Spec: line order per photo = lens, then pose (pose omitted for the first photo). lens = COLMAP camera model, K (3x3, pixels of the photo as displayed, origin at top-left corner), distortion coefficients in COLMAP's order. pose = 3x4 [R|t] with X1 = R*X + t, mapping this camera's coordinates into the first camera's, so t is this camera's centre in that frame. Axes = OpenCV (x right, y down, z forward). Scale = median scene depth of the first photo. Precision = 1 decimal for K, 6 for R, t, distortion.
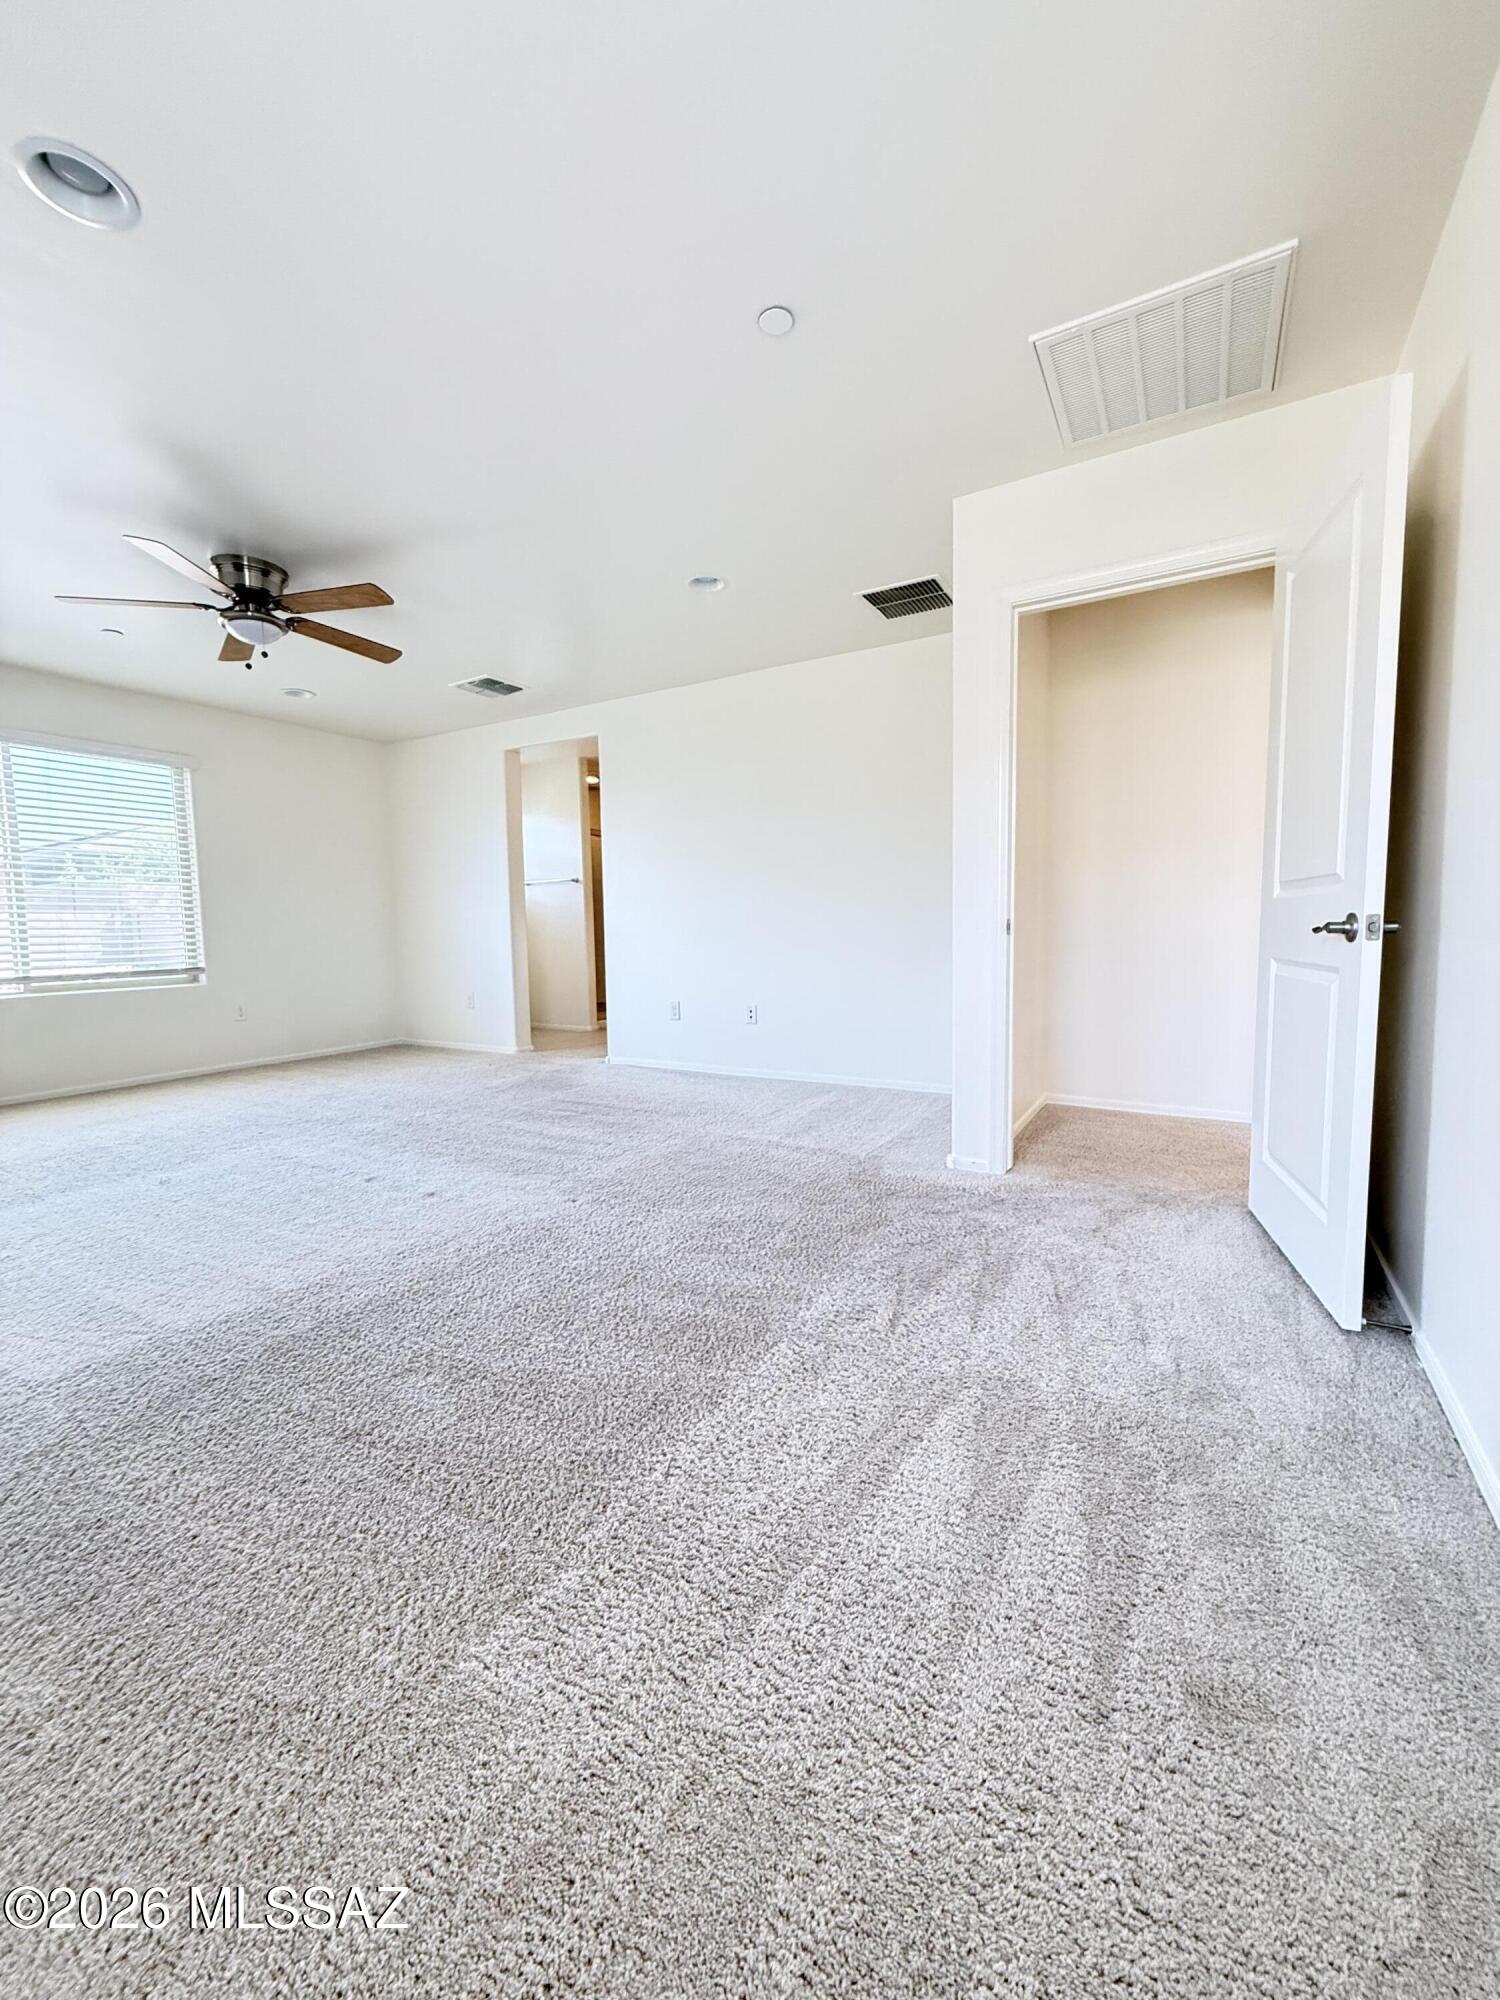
lens RADIAL K [[793.1, 0, 743.0], [0, 793.1, 994.4], [0, 0, 1]] dist [0.002133, 0.000048]
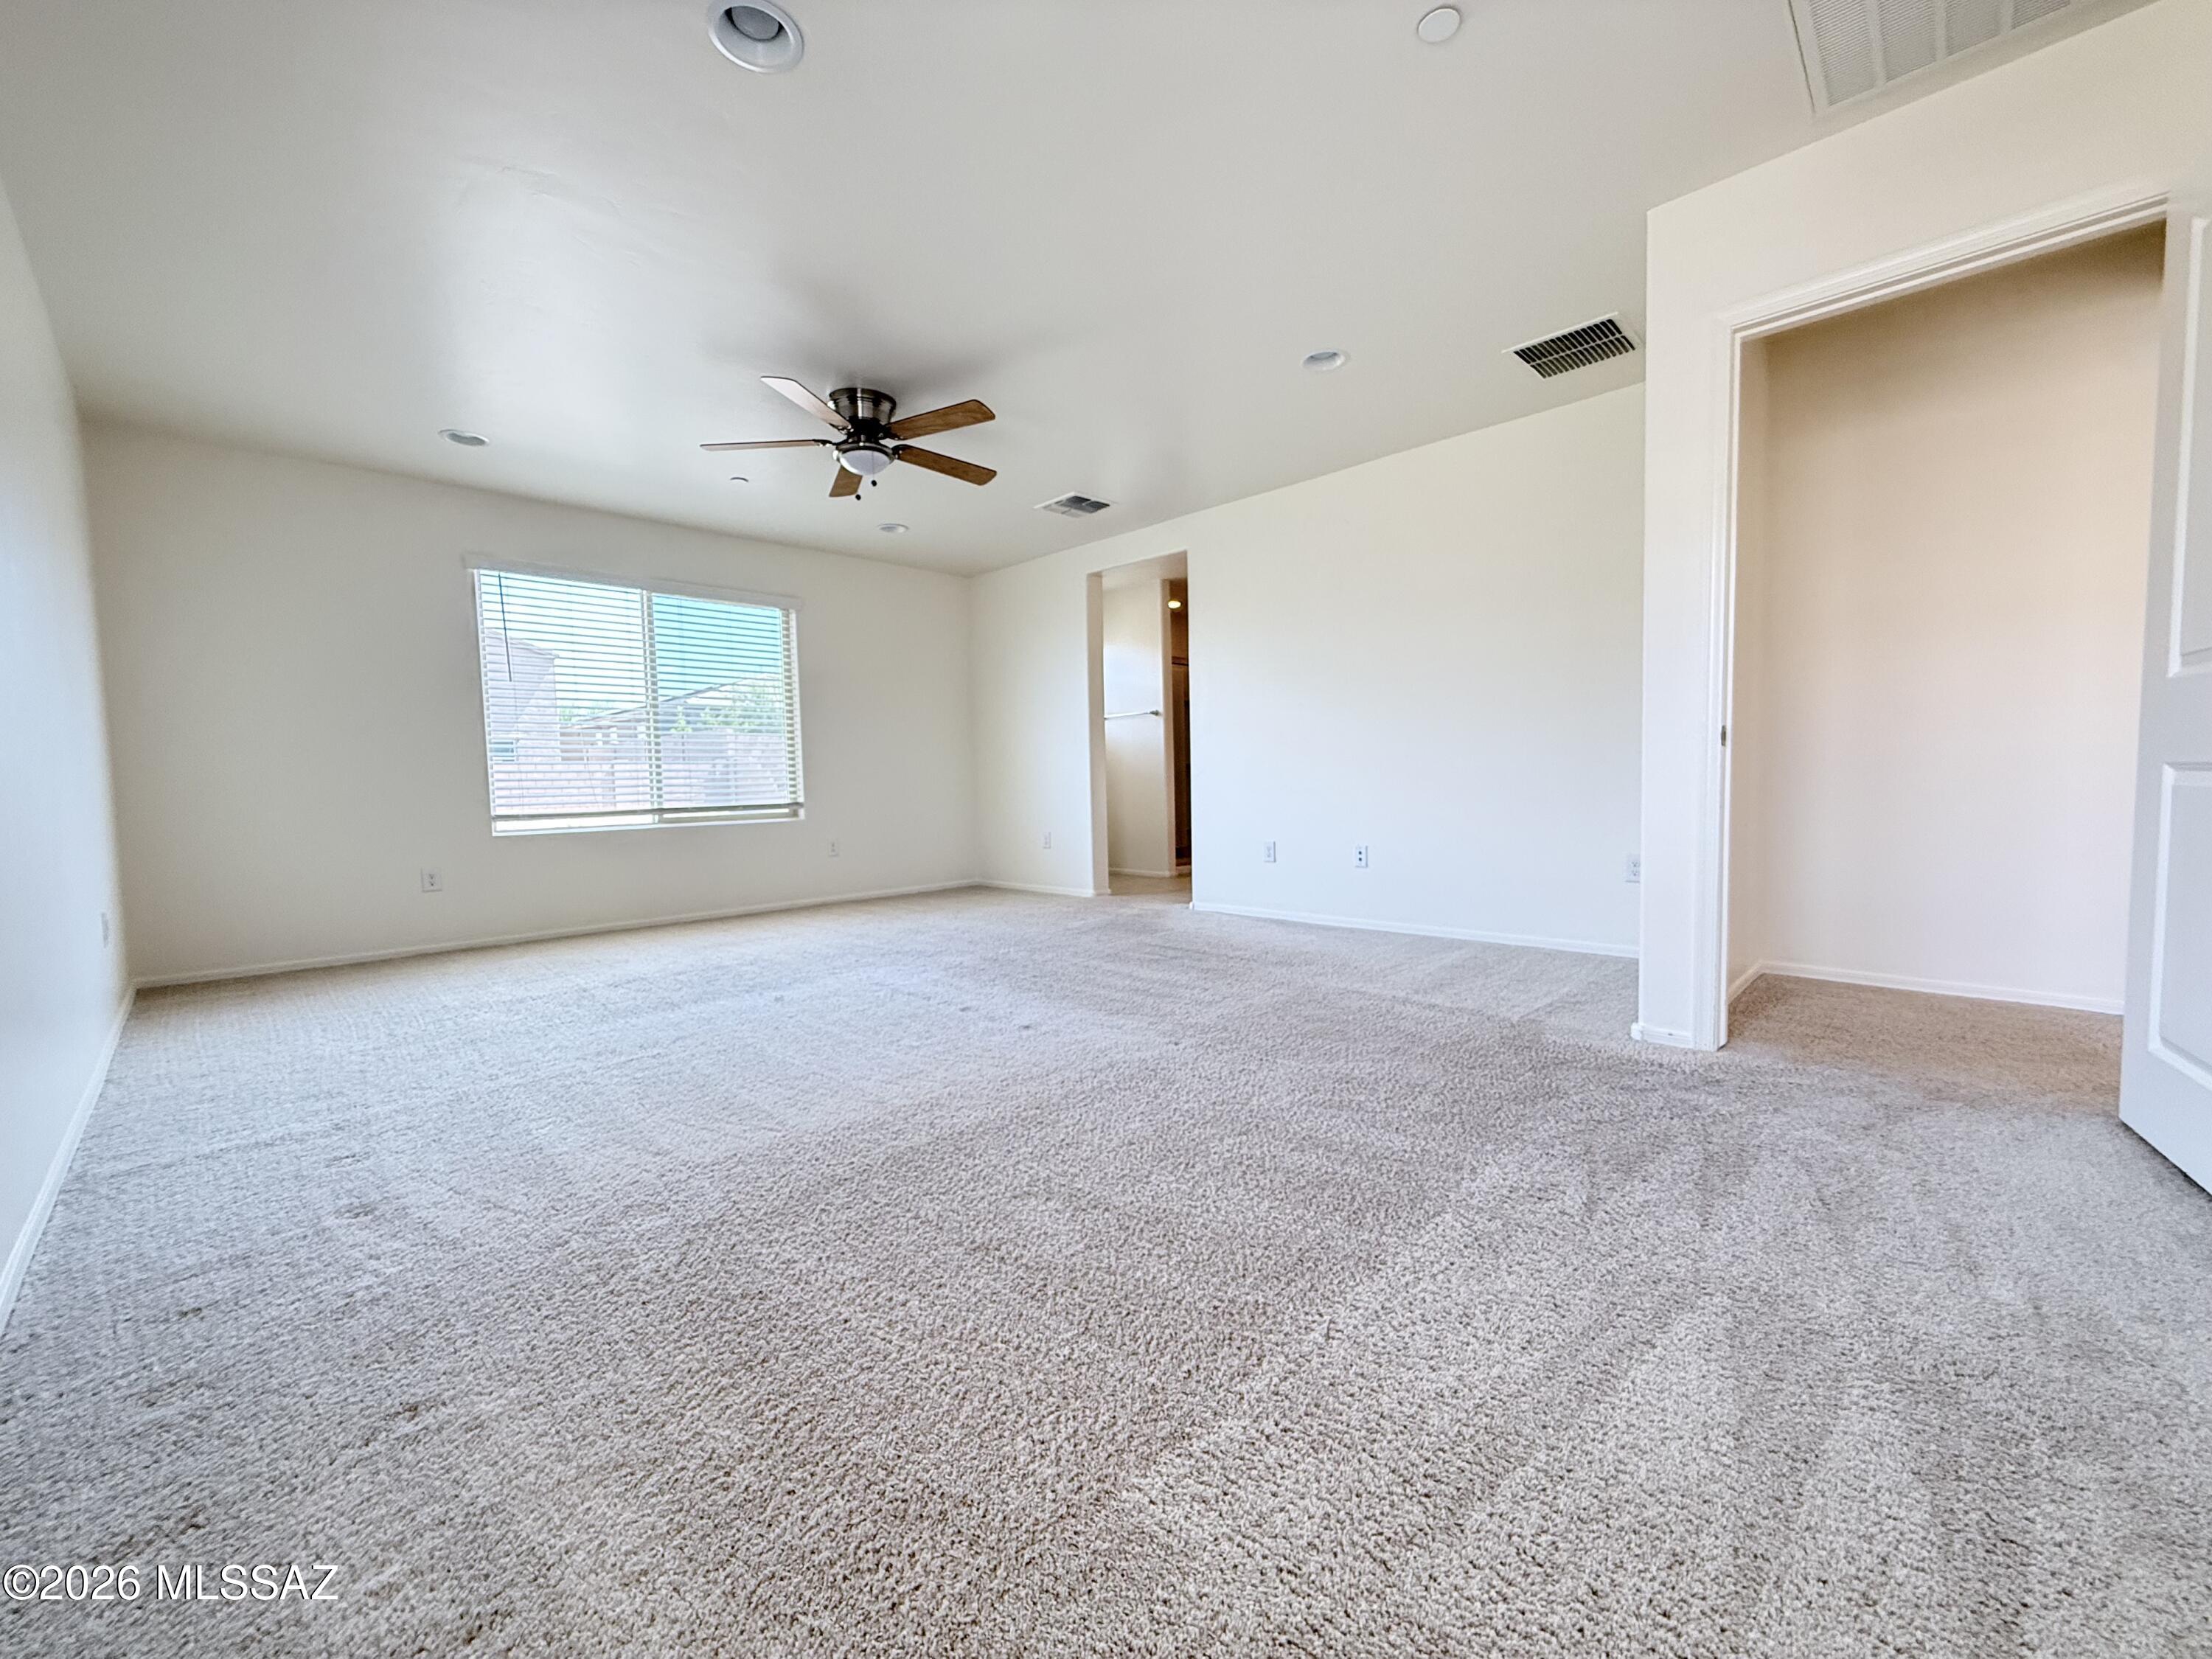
lens RADIAL K [[877.2, 0, 1095.2], [0, 877.2, 834.1], [0, 0, 1]] dist [0.002133, 0.000048]
pose [[0.967526, 0.009674, -0.252585, -0.082080], [-0.014355, 0.999758, -0.016697, 0.060974], [0.252362, 0.019780, 0.967431, 0.000405]]
